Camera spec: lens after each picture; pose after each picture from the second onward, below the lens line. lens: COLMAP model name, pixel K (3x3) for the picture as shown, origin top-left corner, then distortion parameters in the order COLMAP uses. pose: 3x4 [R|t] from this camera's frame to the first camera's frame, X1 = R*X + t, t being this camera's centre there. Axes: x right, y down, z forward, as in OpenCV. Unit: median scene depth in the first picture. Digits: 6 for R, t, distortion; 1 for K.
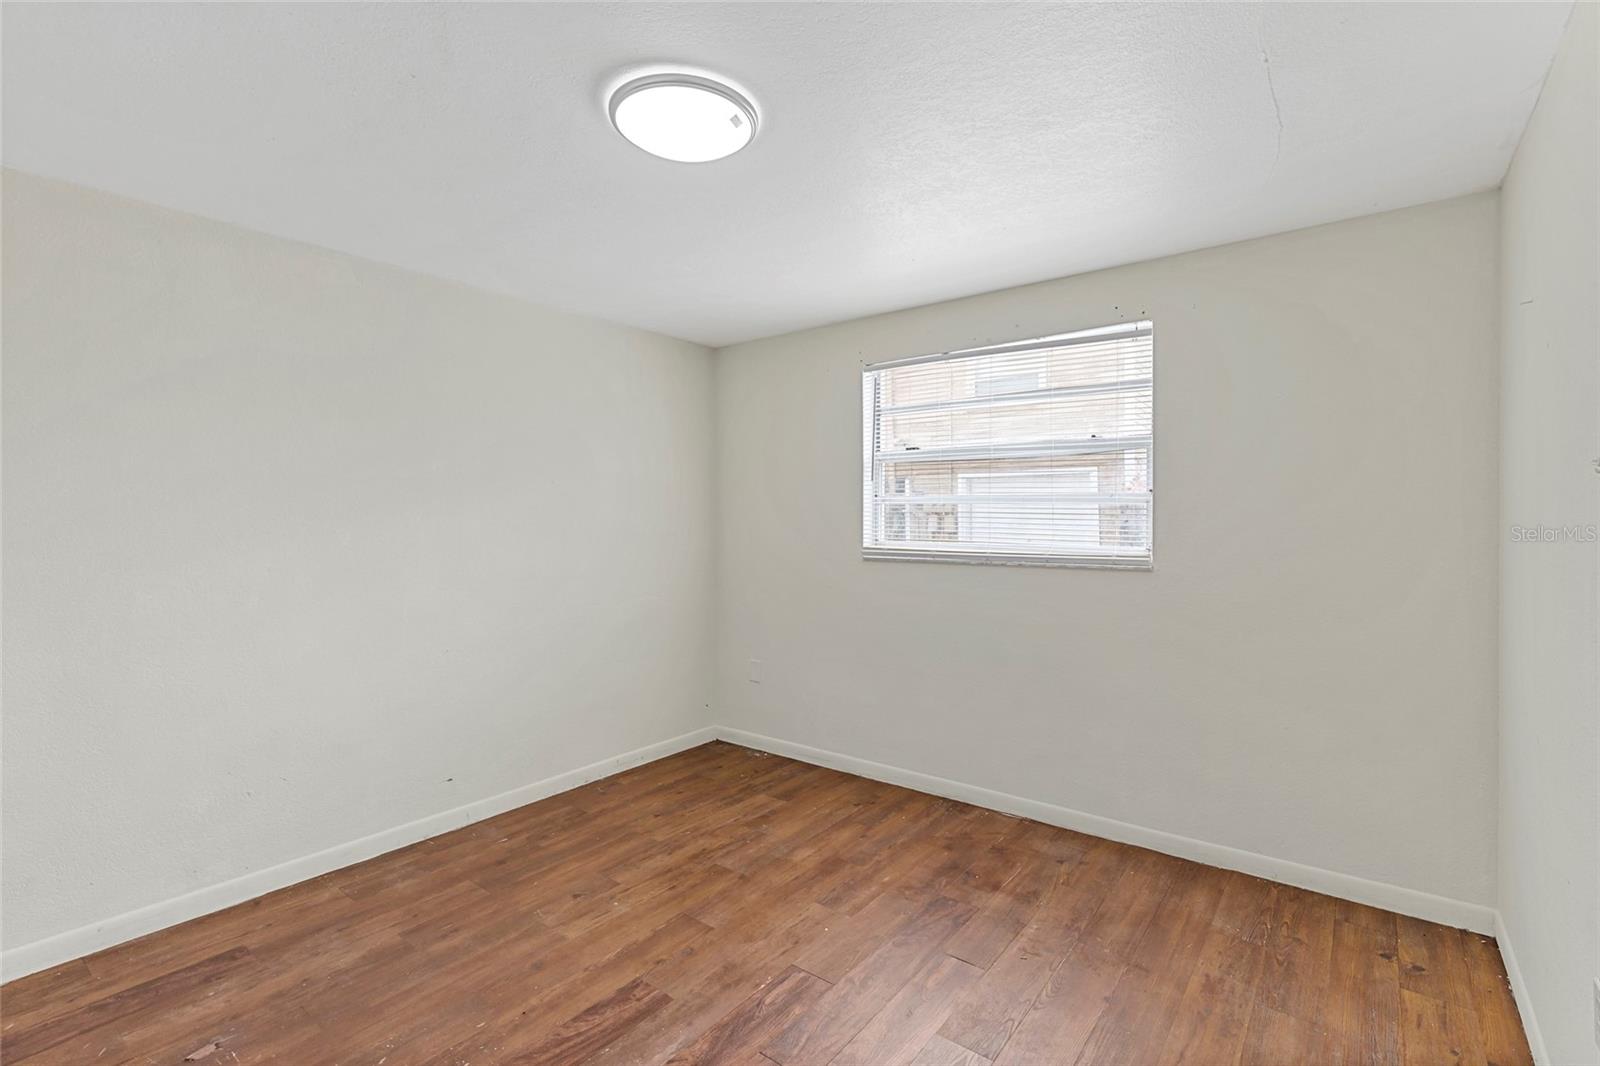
lens RADIAL K [[723.6, 0, 801.1], [0, 723.6, 529.0], [0, 0, 1]] dist [0.005408, -0.000195]
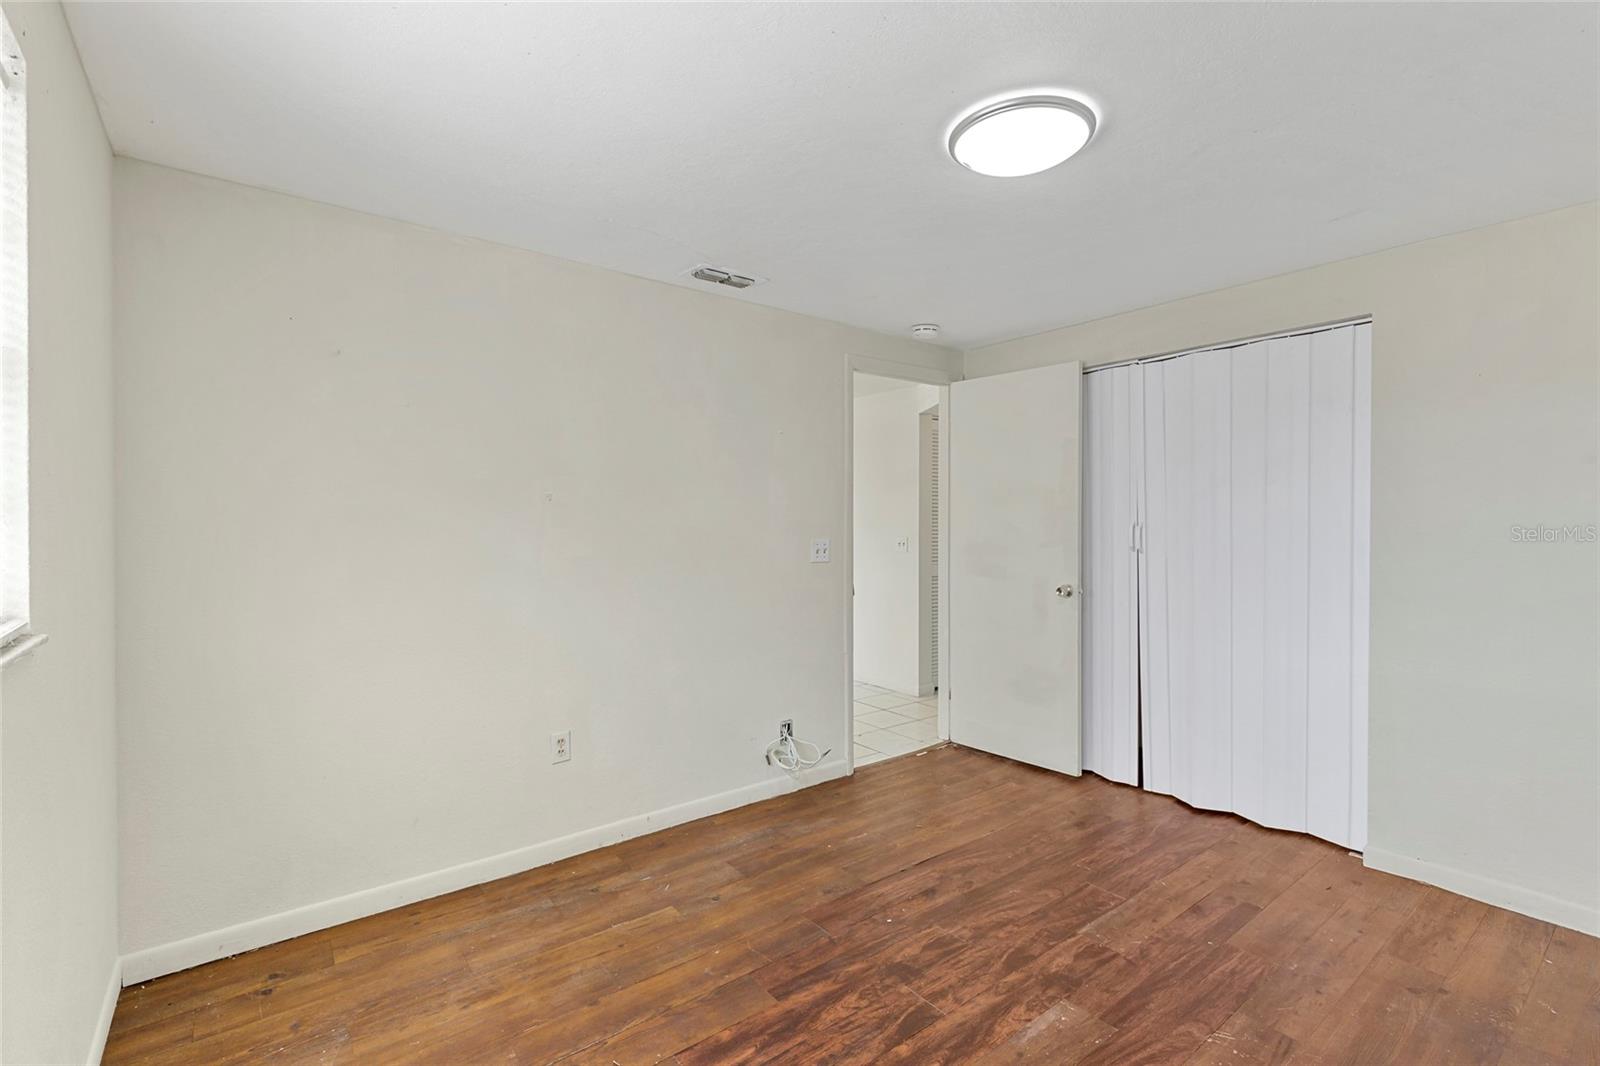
lens RADIAL K [[723.6, 0, 801.0], [0, 723.6, 529.3], [0, 0, 1]] dist [0.005408, -0.000195]
pose [[-0.967527, -0.002548, 0.252754, -0.114806], [0.000373, 0.999934, 0.011508, -0.020202], [-0.252766, 0.011228, -0.967462, 1.998424]]
